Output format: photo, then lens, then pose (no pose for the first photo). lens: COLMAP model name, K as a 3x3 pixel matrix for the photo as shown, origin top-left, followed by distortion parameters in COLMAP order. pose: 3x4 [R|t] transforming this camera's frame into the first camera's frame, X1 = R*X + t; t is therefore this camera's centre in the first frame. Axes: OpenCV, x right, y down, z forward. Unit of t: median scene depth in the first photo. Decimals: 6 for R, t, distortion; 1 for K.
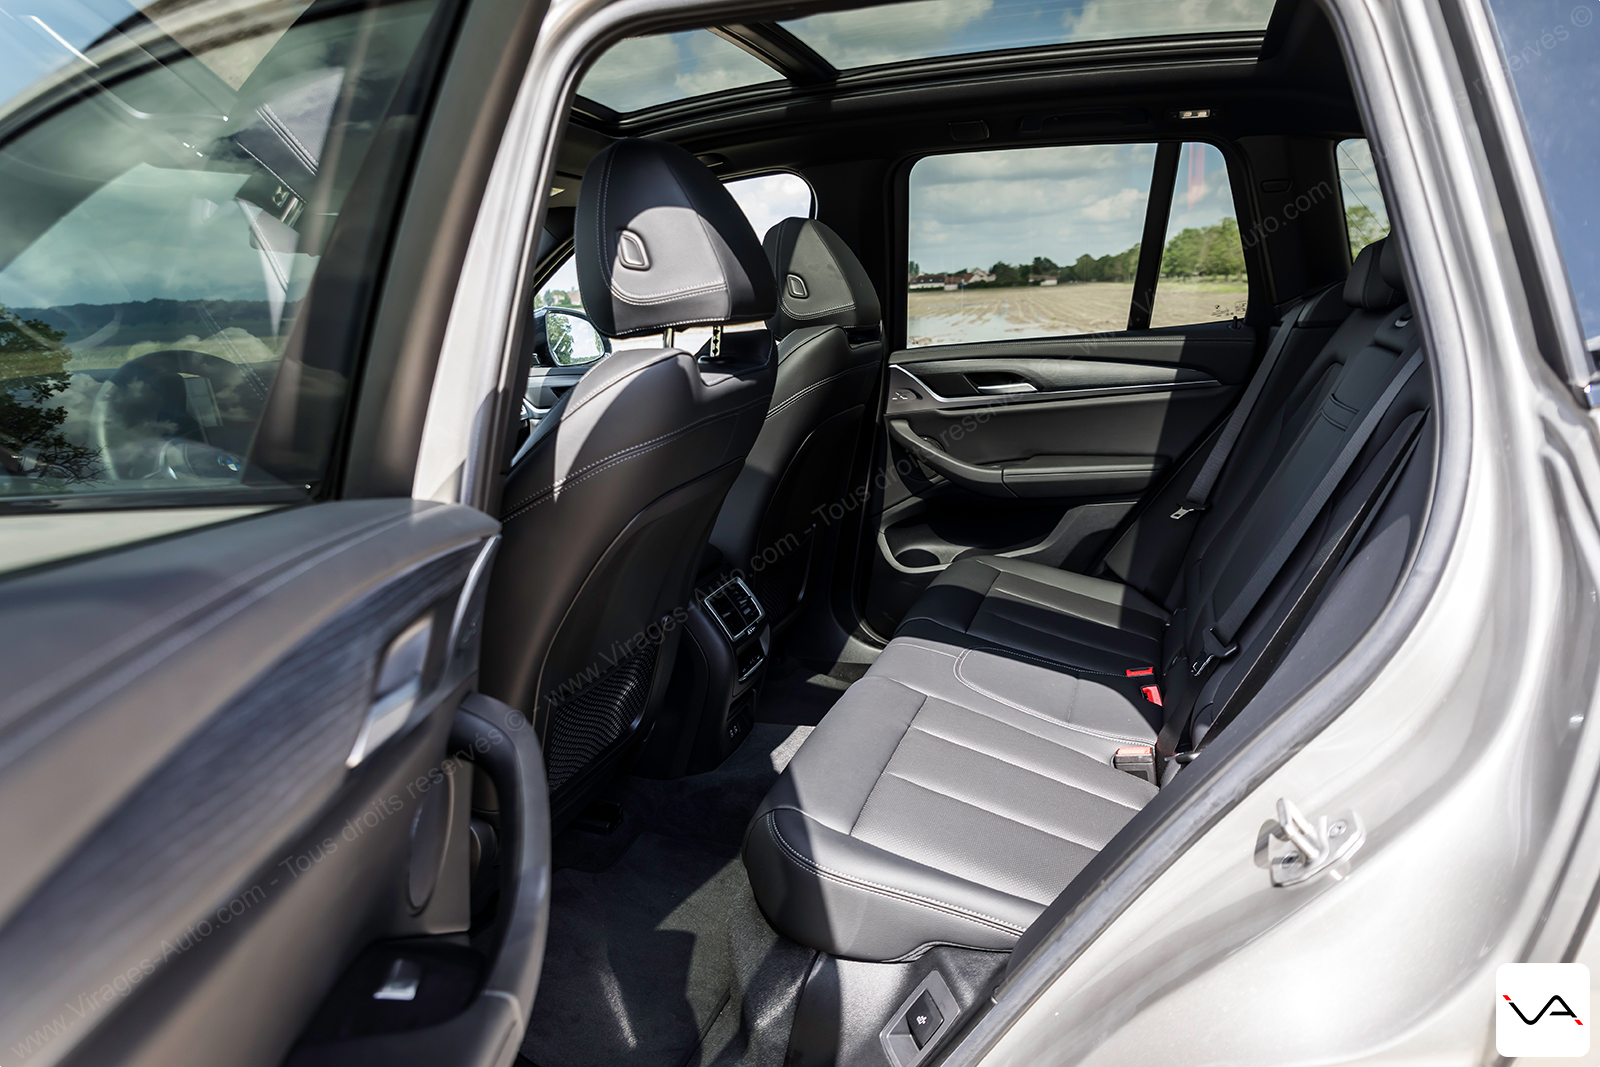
lens RADIAL K [[1099.0, 0, 802.9], [0, 1099.0, 532.0], [0, 0, 1]] dist [0.001030, -0.000223]
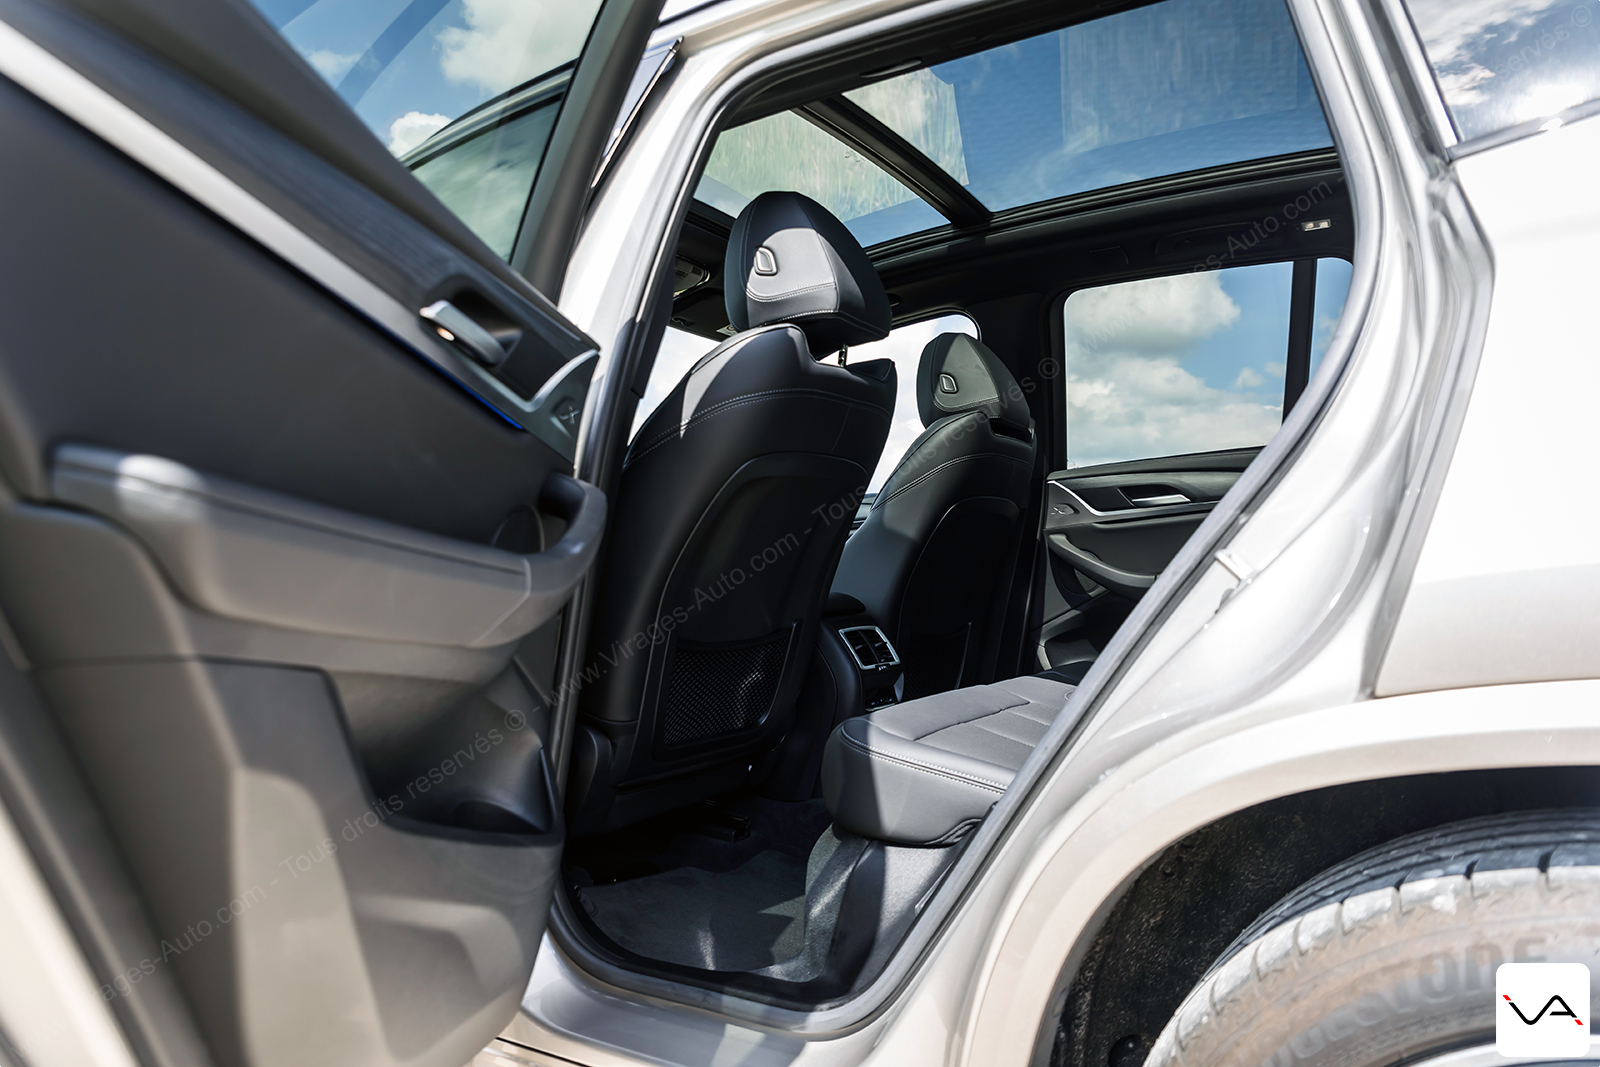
lens RADIAL K [[1092.6, 0, 794.0], [0, 1092.6, 532.4], [0, 0, 1]] dist [-0.000367, -0.001606]
pose [[0.969549, 0.019652, -0.244108, 0.124473], [-0.083746, 0.963289, -0.255072, 0.236495], [0.230134, 0.267748, 0.935601, -0.054887]]
